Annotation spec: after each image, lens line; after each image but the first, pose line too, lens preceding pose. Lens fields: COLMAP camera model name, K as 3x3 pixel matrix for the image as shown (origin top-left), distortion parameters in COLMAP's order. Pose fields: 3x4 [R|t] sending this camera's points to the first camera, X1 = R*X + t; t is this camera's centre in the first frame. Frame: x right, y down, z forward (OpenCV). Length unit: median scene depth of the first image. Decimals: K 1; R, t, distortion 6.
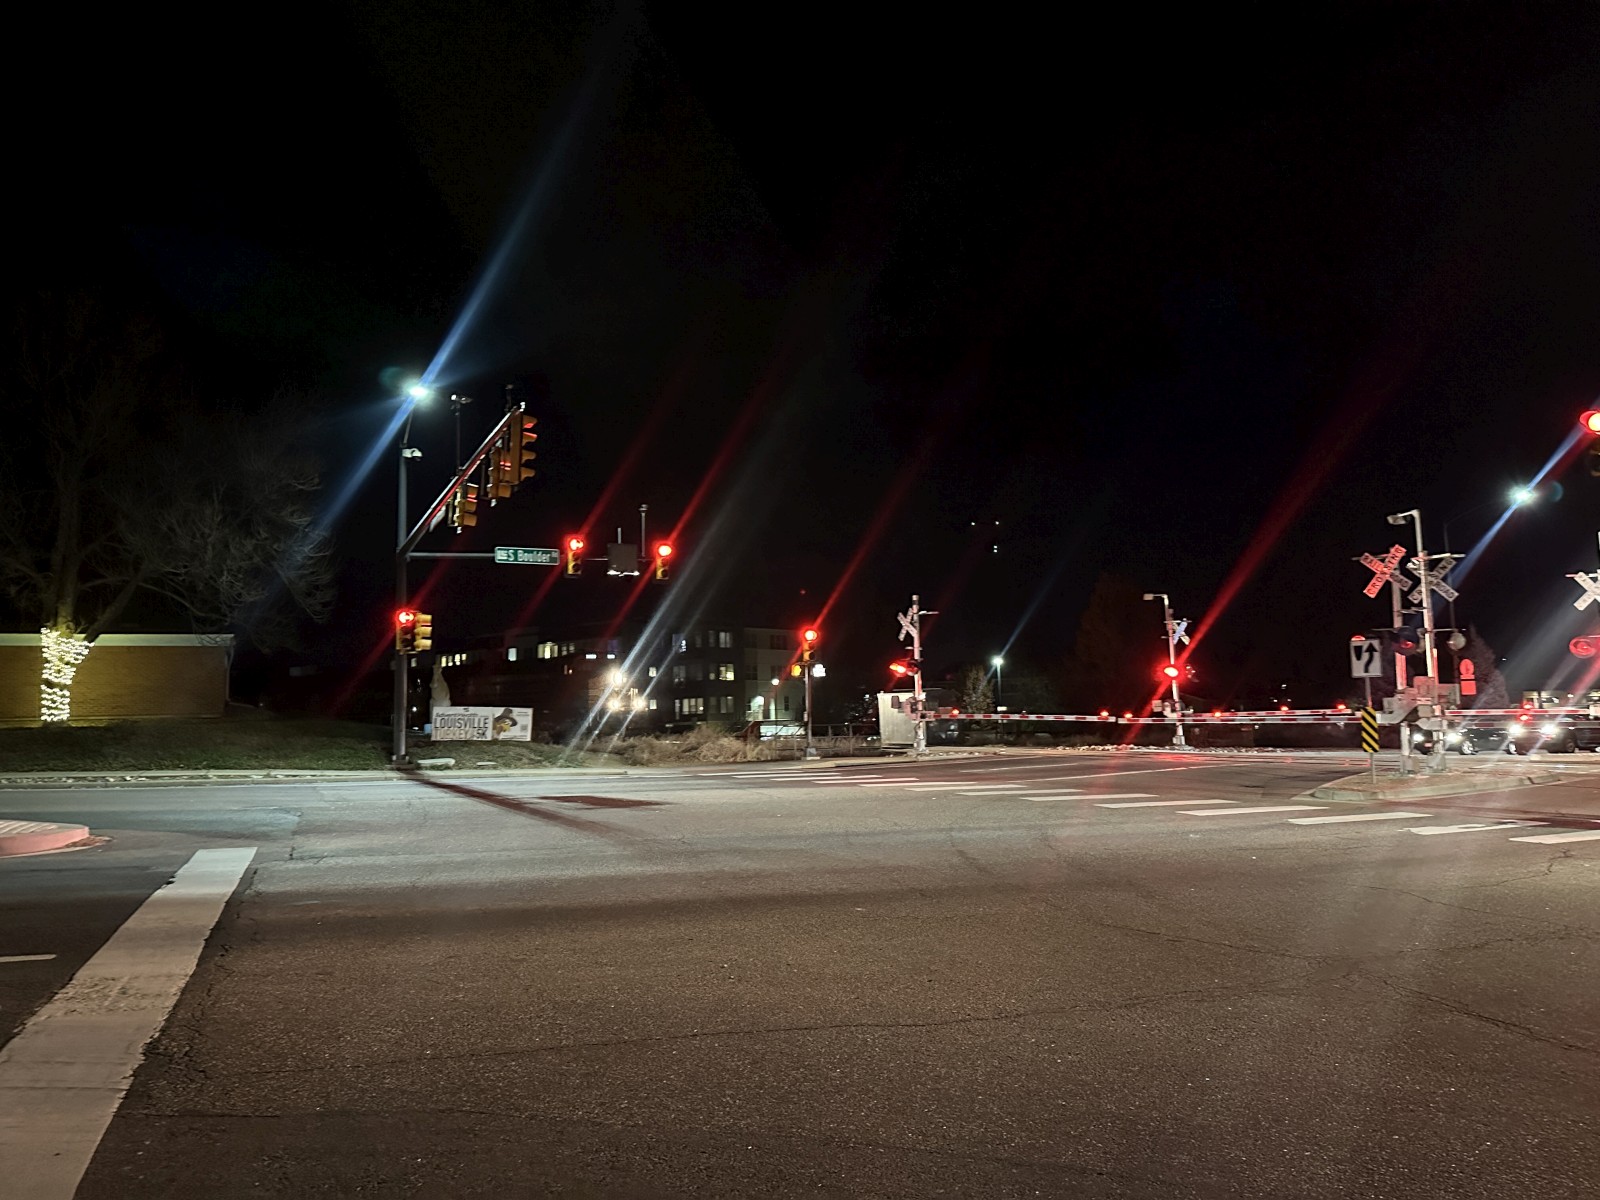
lens RADIAL K [[1117.5, 0, 816.0], [0, 1117.5, 595.7], [0, 0, 1]] dist [0.170881, -0.262951]
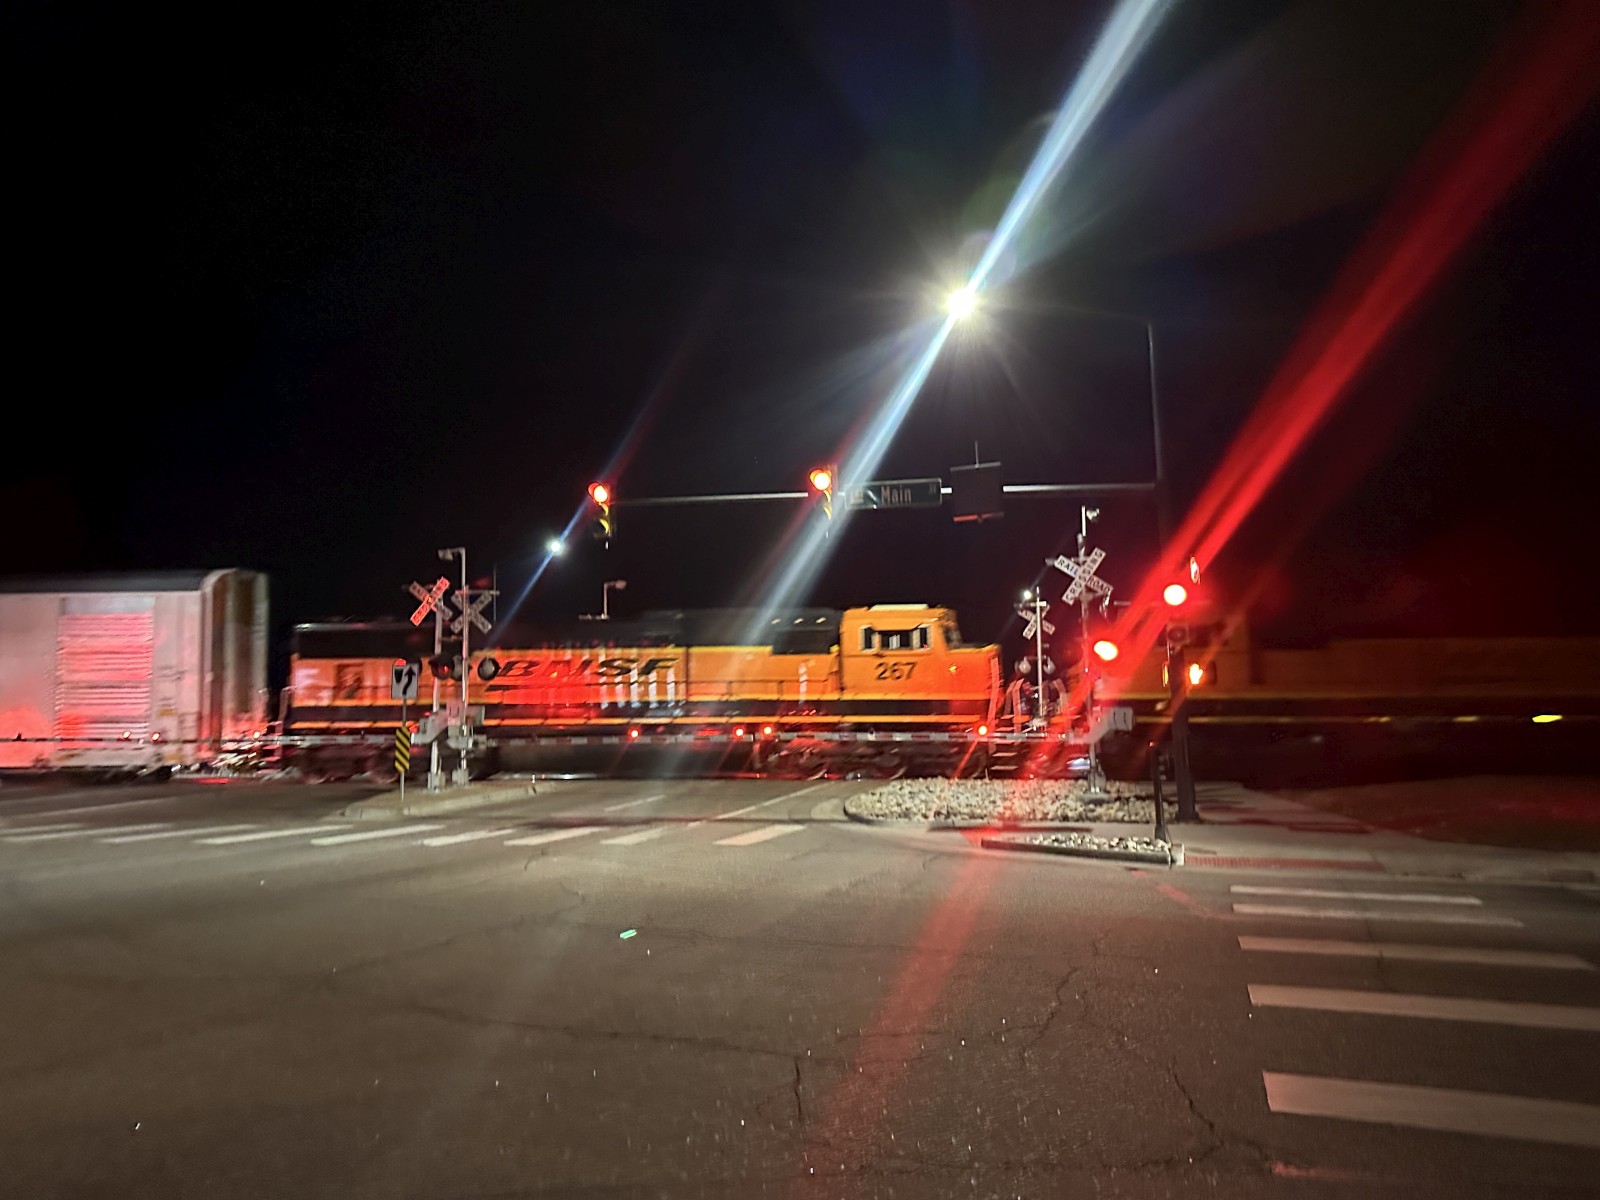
lens RADIAL K [[1112.9, 0, 808.4], [0, 1112.9, 594.8], [0, 0, 1]] dist [0.227579, -0.376993]
pose [[0.716361, 0.084547, 0.692588, 0.012815], [-0.070875, 0.996314, -0.048316, -0.000758], [-0.694121, -0.014475, 0.719713, -0.010095]]
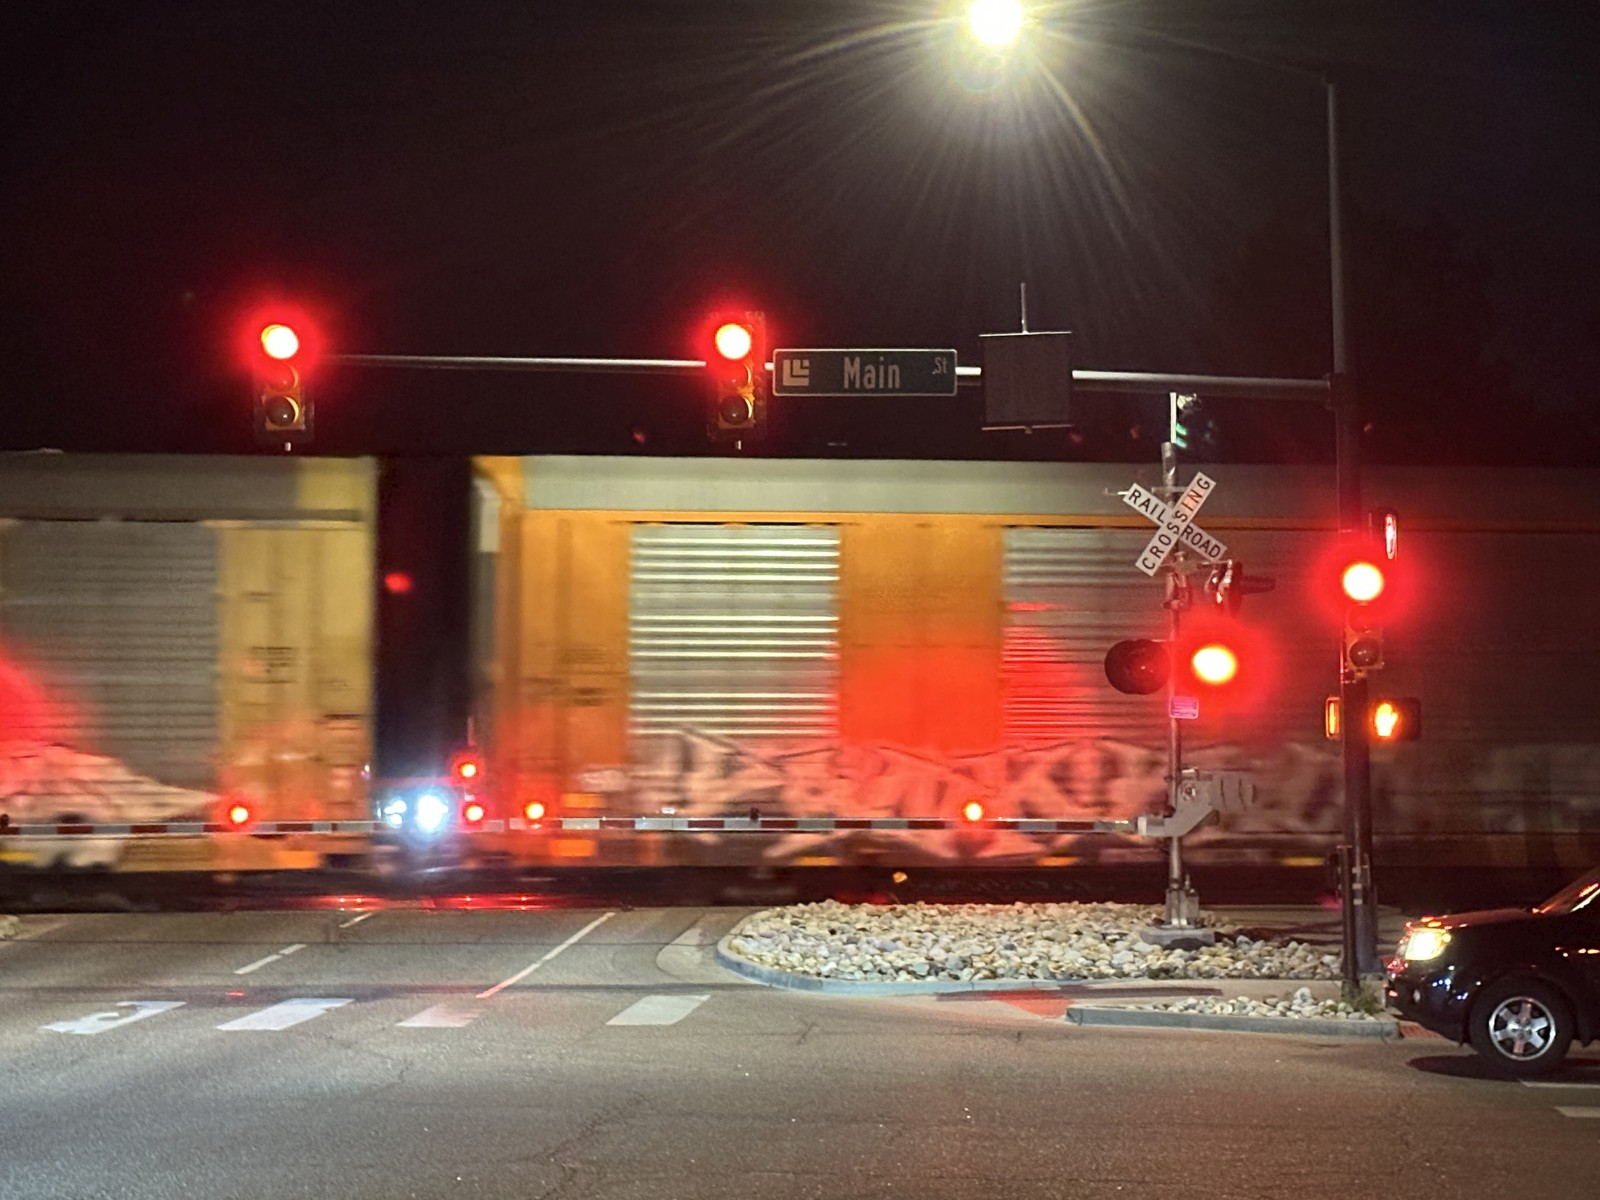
lens RADIAL K [[3364.5, 0, 801.4], [0, 3364.5, 601.4], [0, 0, 1]] dist [0.210601, 0.025643]
pose [[0.497408, 0.040829, 0.866555, -0.538546], [-0.093881, 0.995559, 0.006981, -0.038352], [-0.862422, -0.084826, 0.499032, -0.096092]]
